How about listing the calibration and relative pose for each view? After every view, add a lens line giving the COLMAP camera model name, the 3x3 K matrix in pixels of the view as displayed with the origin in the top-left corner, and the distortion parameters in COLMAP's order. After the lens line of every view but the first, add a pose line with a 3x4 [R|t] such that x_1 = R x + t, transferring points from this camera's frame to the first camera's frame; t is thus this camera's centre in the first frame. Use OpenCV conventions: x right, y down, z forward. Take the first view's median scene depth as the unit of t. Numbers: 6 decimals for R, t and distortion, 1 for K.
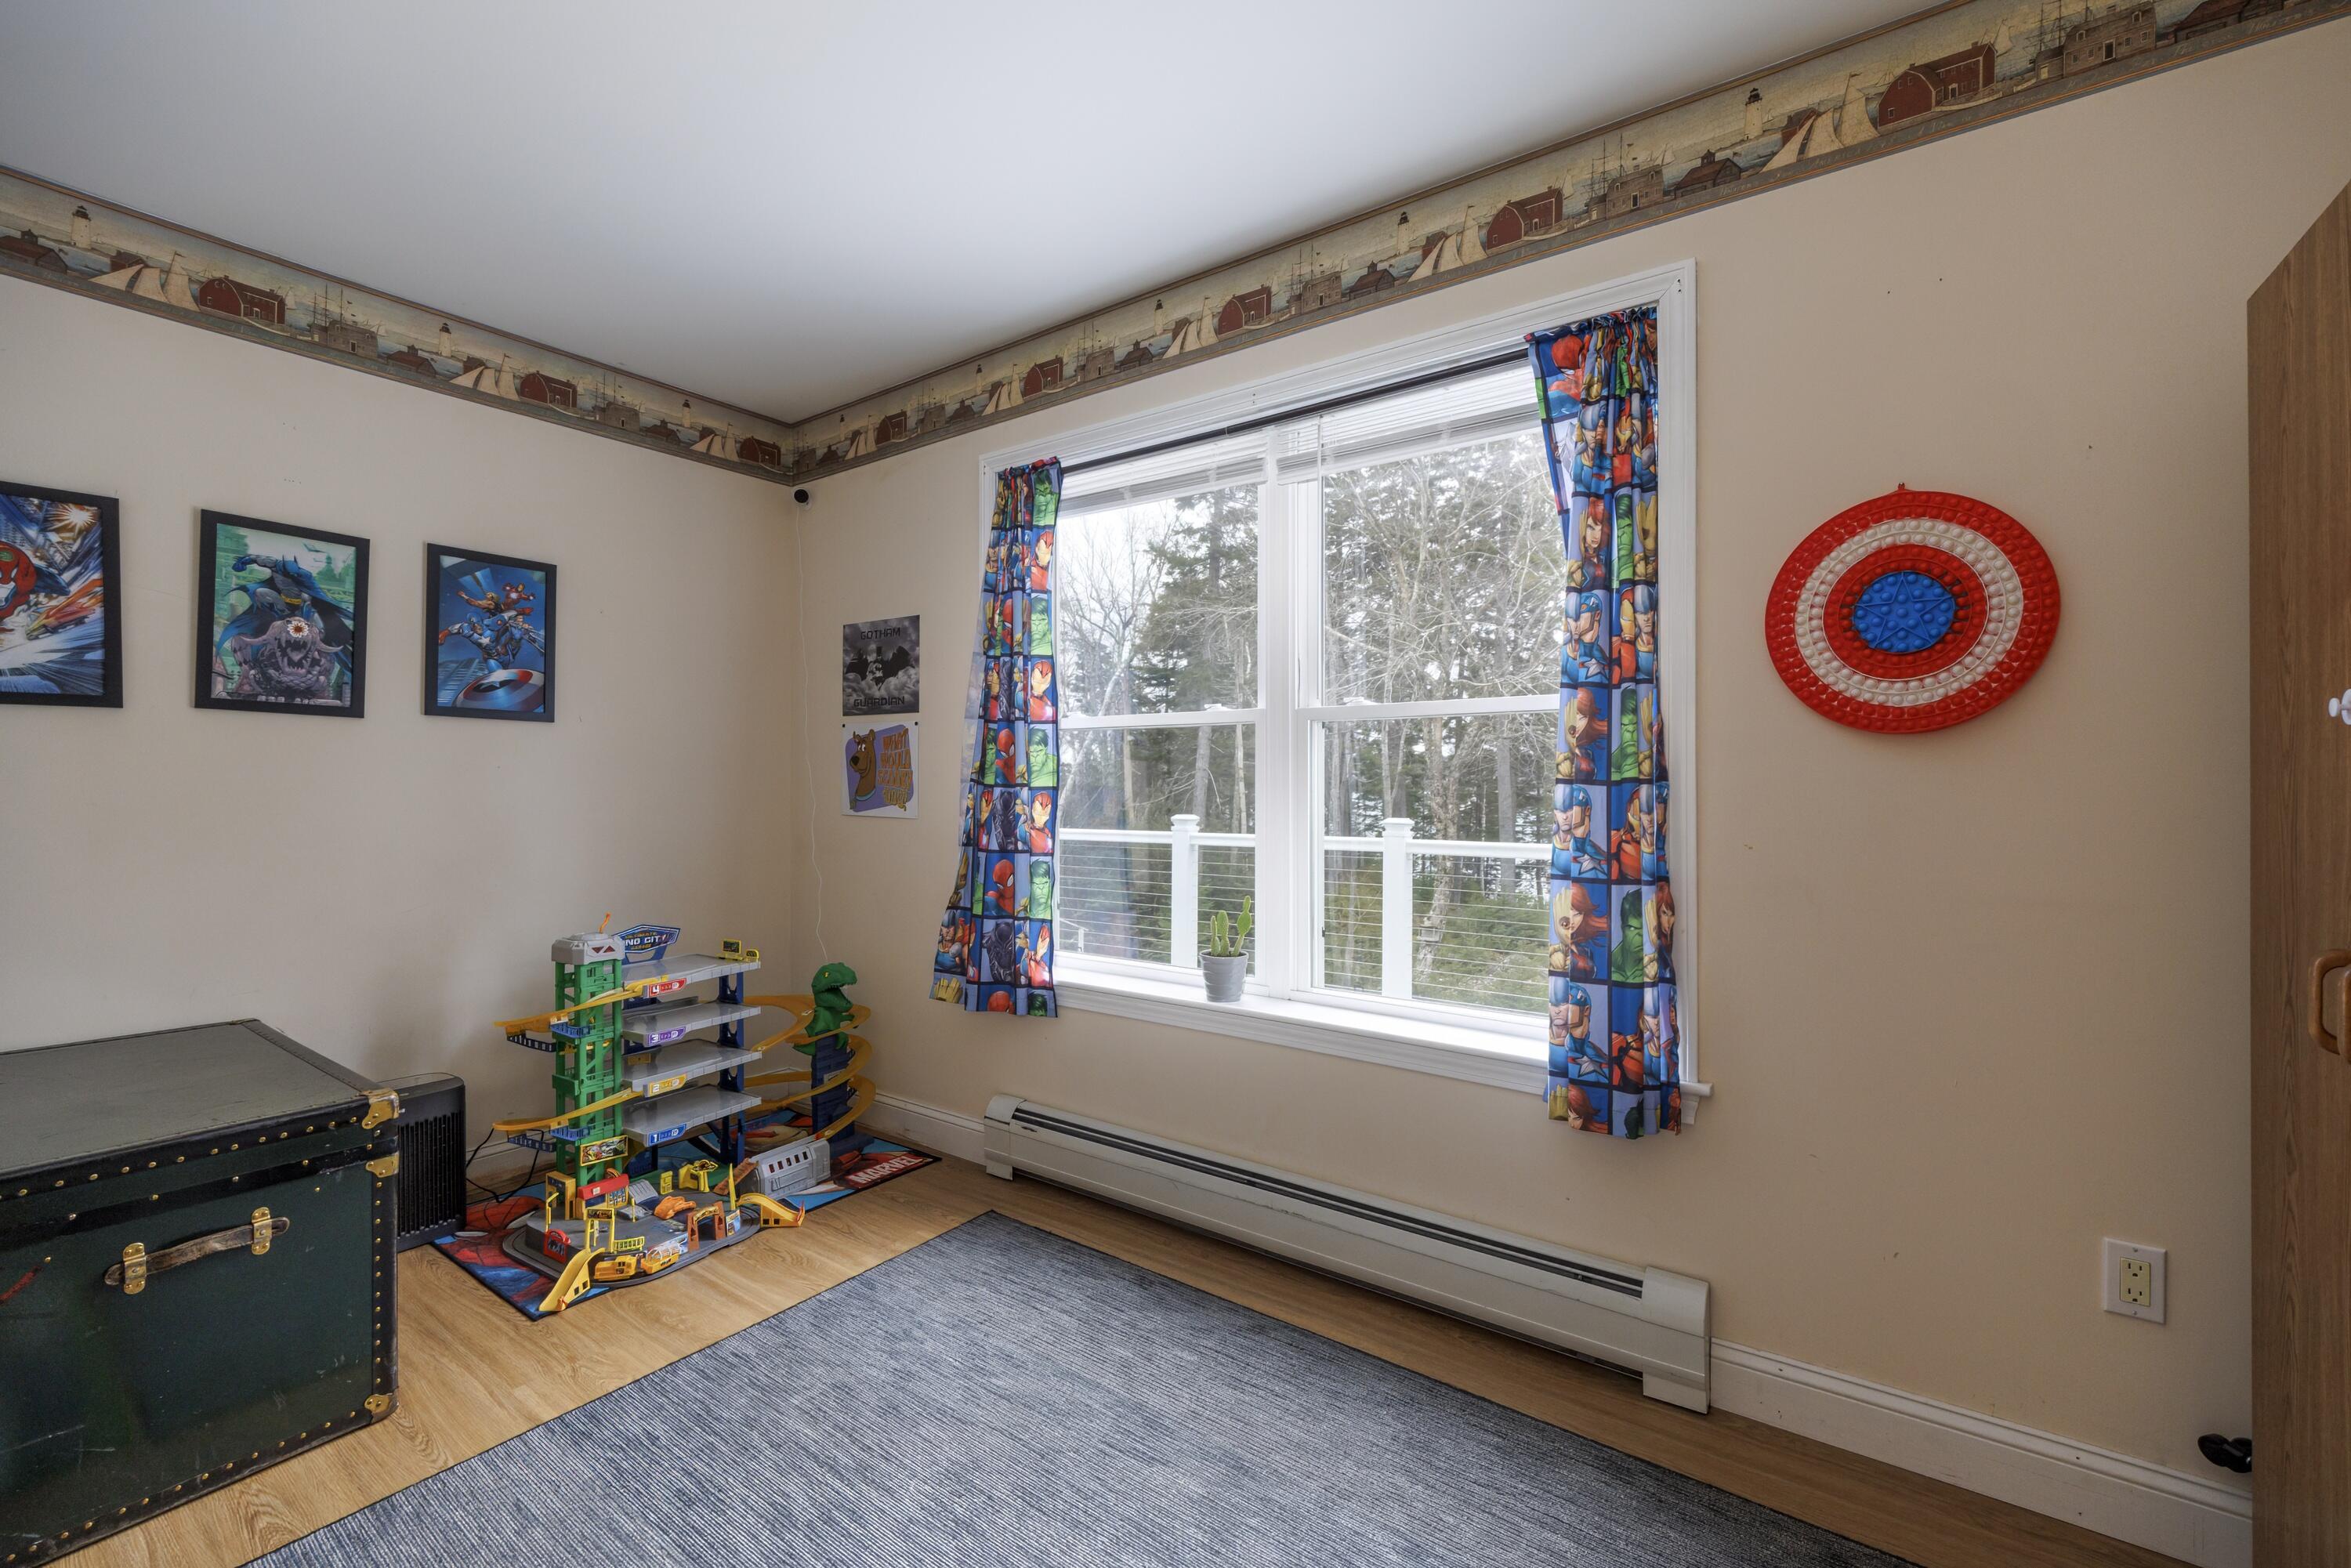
lens RADIAL K [[998.3, 0, 1183.2], [0, 998.3, 781.4], [0, 0, 1]] dist [-0.003011, -0.000729]
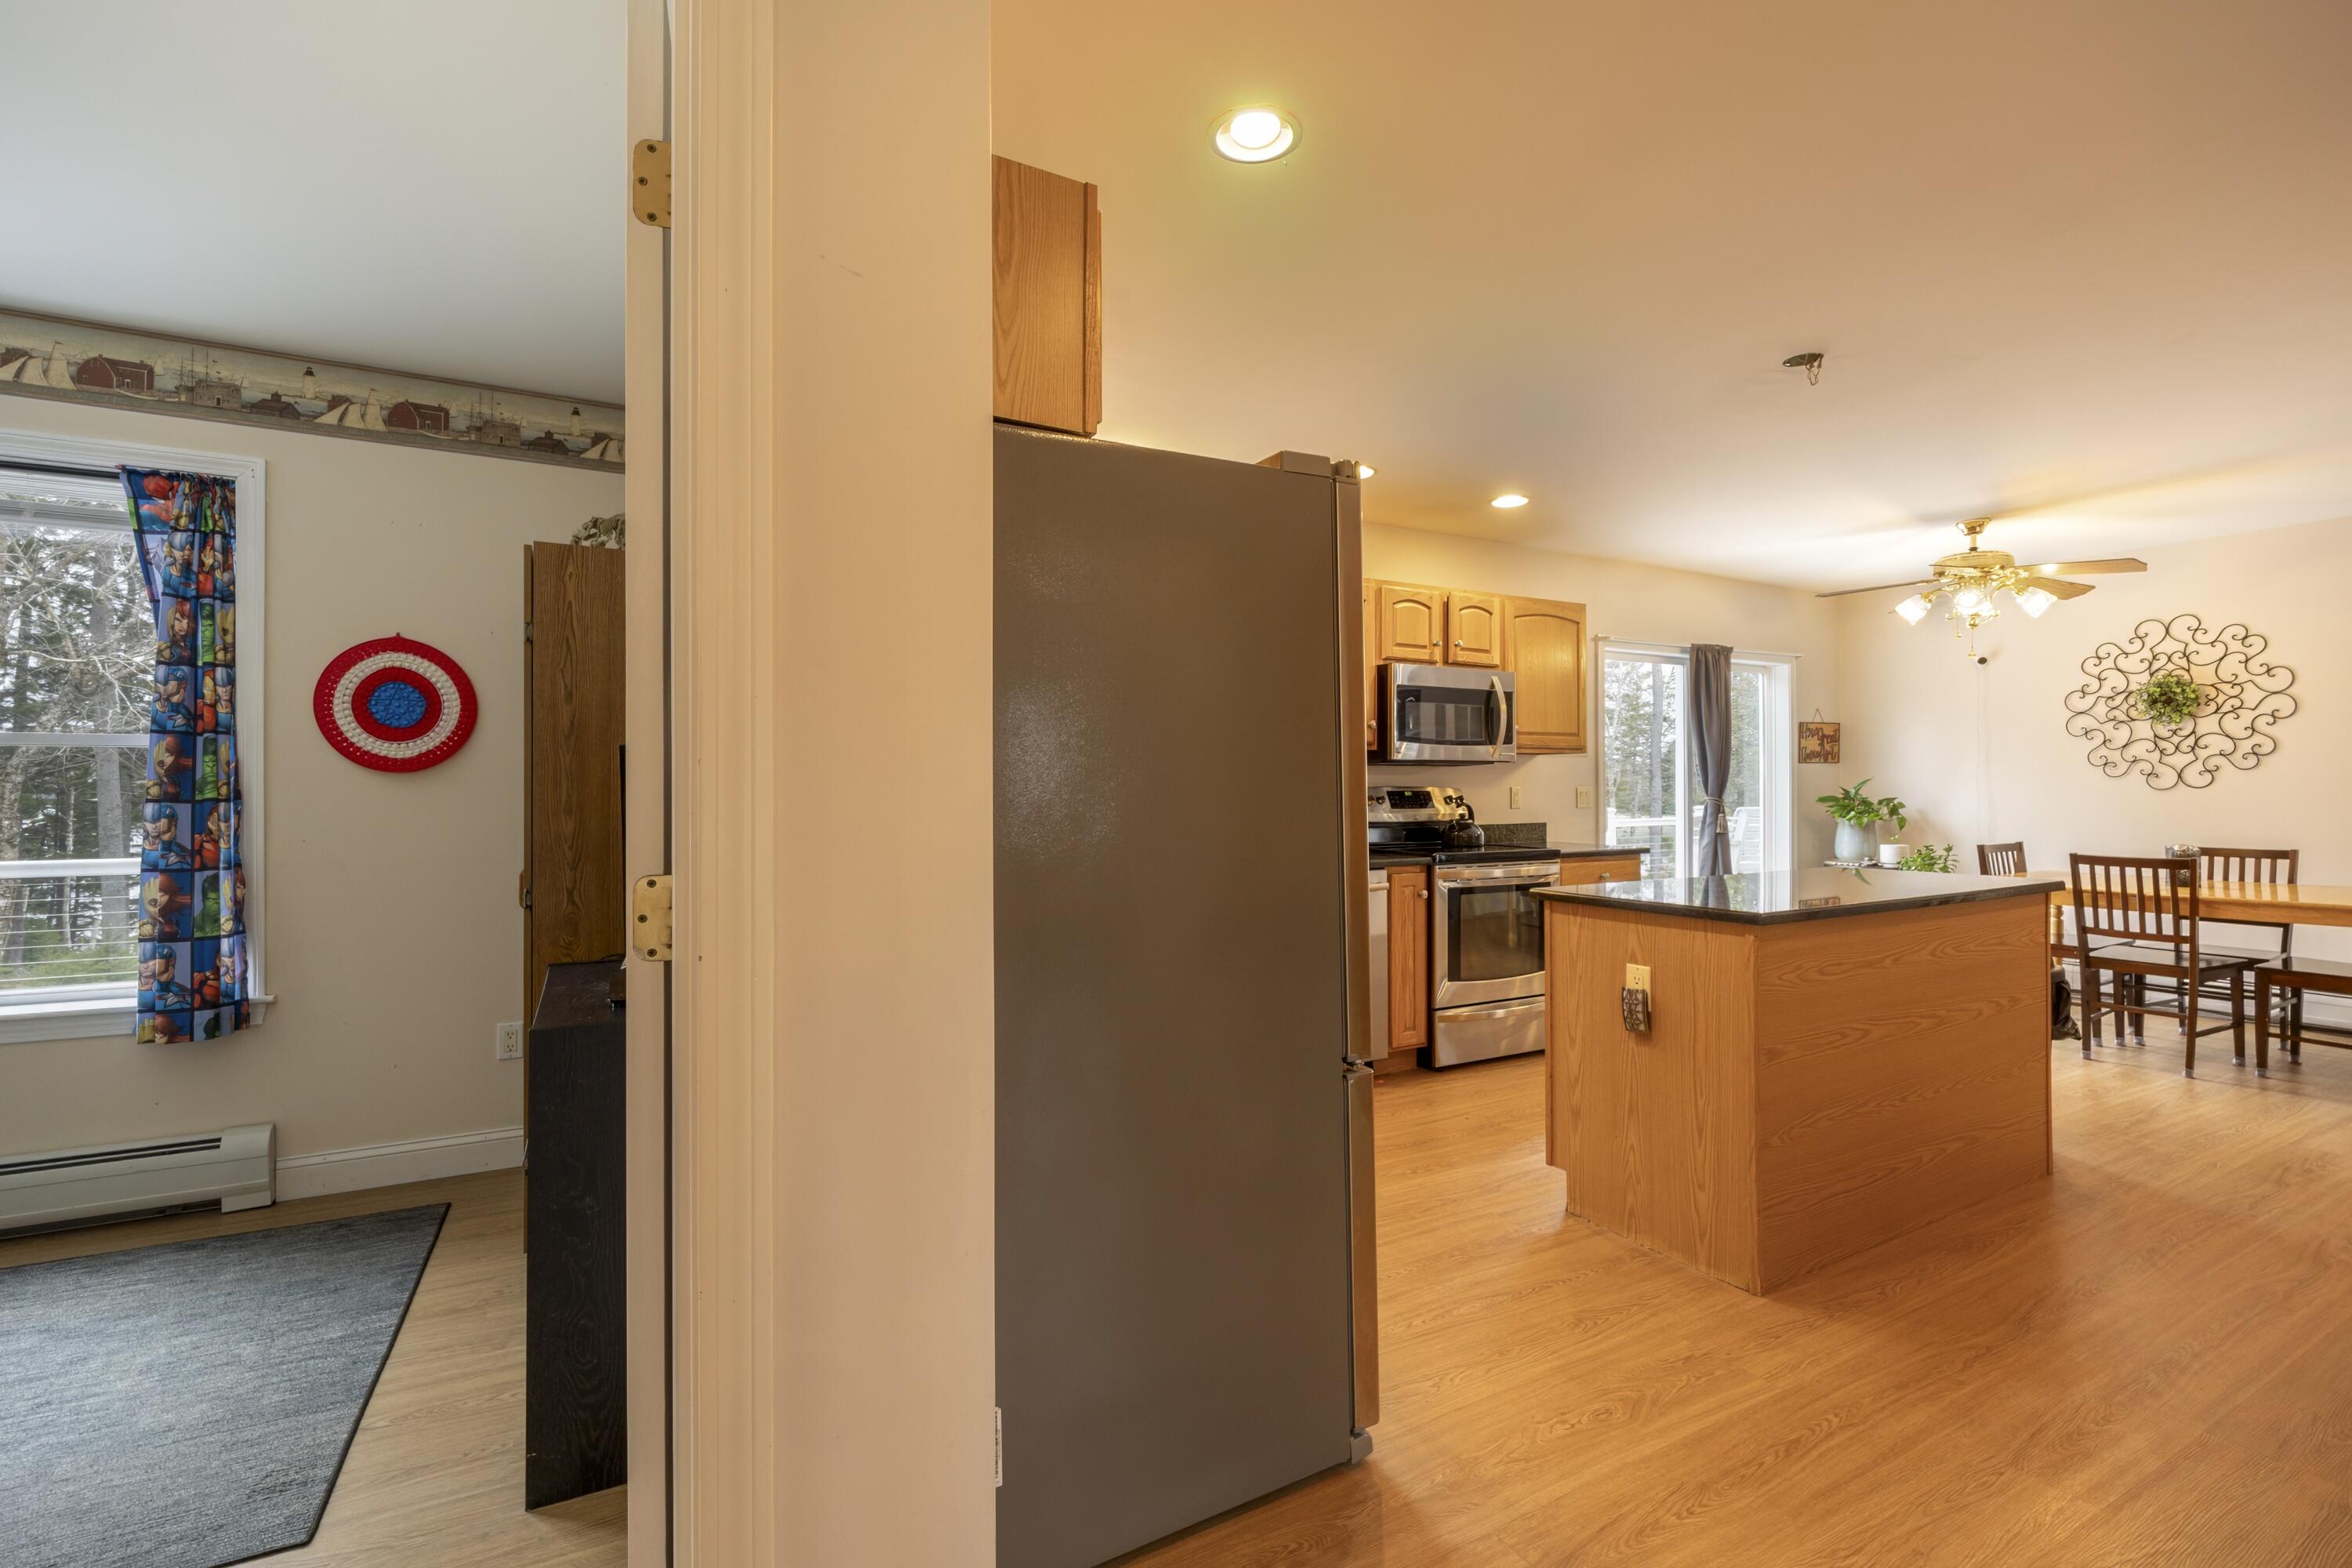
lens RADIAL K [[1075.8, 0, 1201.1], [0, 1075.8, 779.2], [0, 0, 1]] dist [0.000601, -0.002084]
pose [[0.448071, 0.000594, 0.893998, -0.310623], [-0.003219, 0.999994, 0.000949, -0.037366], [-0.893992, -0.003303, 0.448070, -1.004132]]
